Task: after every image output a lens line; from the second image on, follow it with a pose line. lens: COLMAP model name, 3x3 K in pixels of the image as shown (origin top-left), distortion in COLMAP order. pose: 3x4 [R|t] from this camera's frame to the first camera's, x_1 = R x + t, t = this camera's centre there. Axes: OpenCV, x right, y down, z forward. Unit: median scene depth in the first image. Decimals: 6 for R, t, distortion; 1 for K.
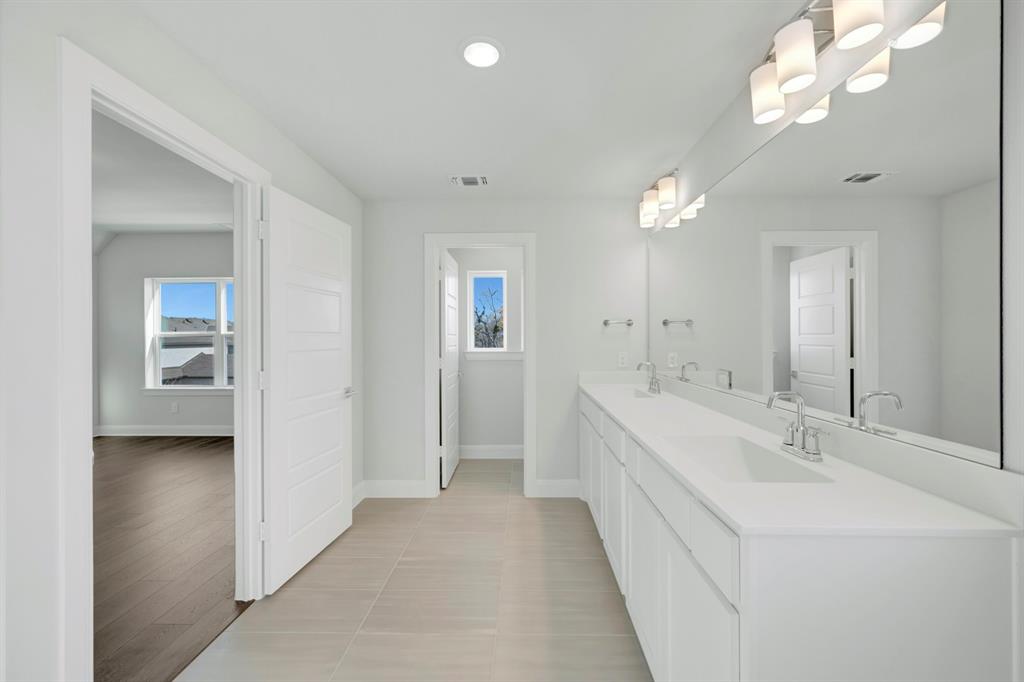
lens RADIAL K [[410.3, 0, 515.0], [0, 410.3, 340.2], [0, 0, 1]] dist [-0.002698, 0.001211]
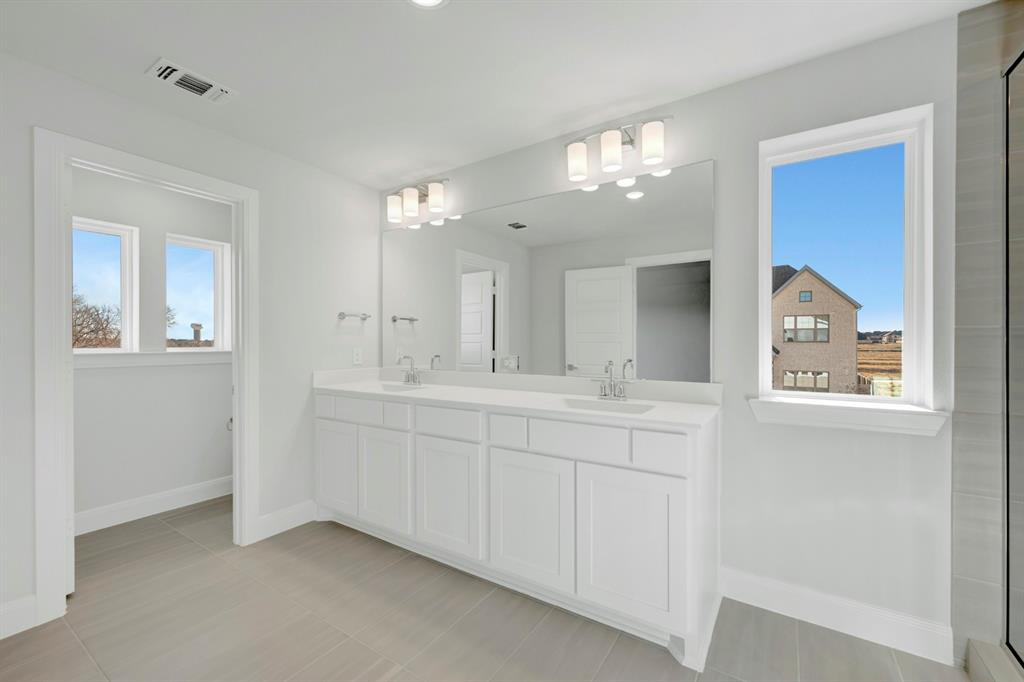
lens RADIAL K [[410.3, 0, 533.0], [0, 410.3, 344.2], [0, 0, 1]] dist [-0.002698, 0.001211]
pose [[0.520473, -0.000444, 0.853878, -0.327843], [0.002642, 0.999996, -0.001090, 0.023170], [-0.853874, 0.002824, 0.520472, 0.171682]]
